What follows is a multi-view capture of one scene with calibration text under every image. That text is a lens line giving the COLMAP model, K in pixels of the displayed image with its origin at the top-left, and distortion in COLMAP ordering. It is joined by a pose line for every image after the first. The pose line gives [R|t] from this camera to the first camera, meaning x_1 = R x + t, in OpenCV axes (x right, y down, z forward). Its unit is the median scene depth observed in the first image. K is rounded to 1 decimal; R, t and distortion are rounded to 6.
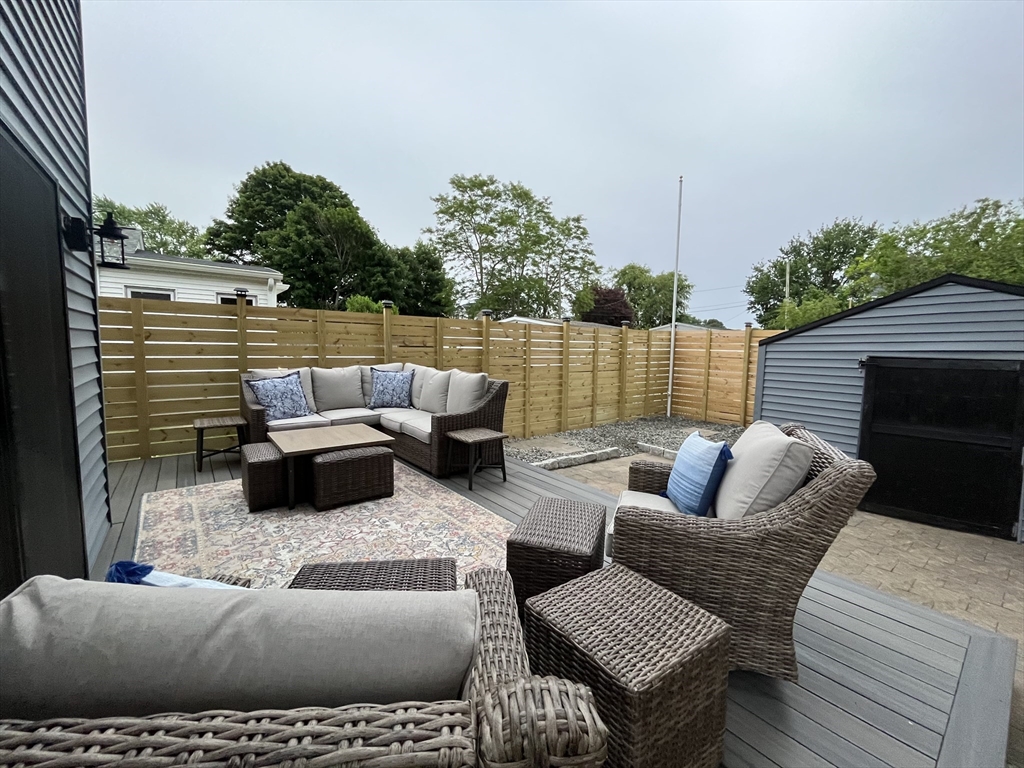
lens RADIAL K [[411.9, 0, 509.8], [0, 411.9, 383.7], [0, 0, 1]] dist [-0.007101, 0.000768]
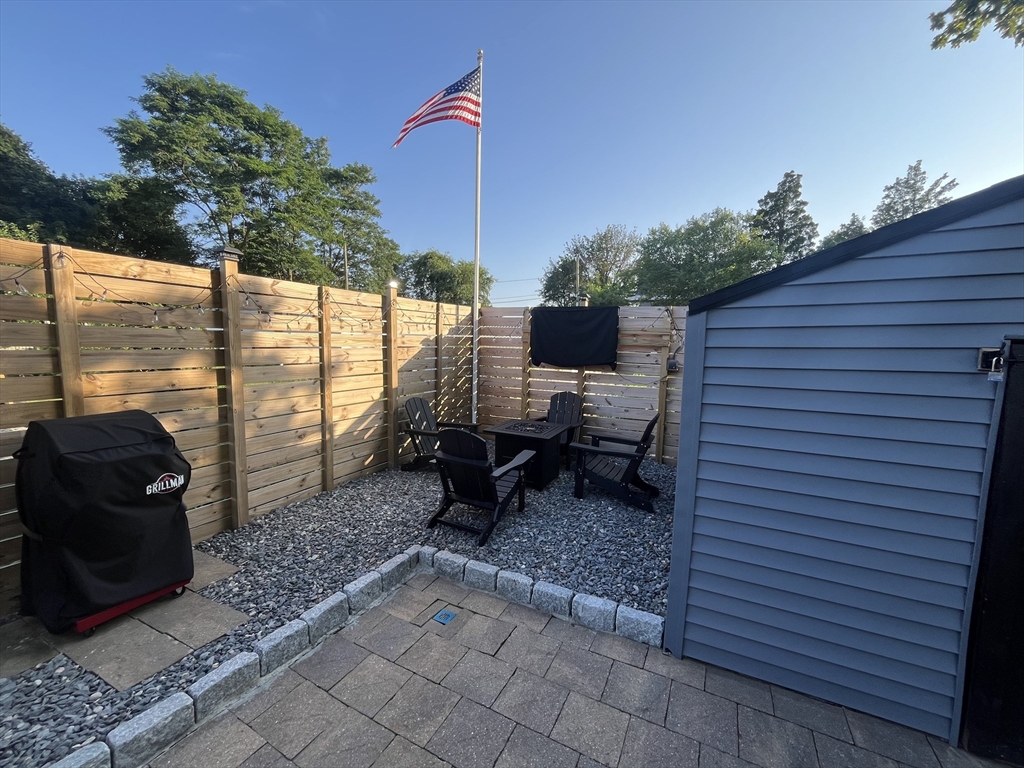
lens RADIAL K [[411.9, 0, 506.7], [0, 411.9, 386.6], [0, 0, 1]] dist [-0.007101, 0.000768]
pose [[0.900585, -0.042764, 0.432570, 0.360044], [0.032178, 0.998977, 0.031767, -0.053406], [-0.433486, -0.014689, 0.901040, 0.923207]]
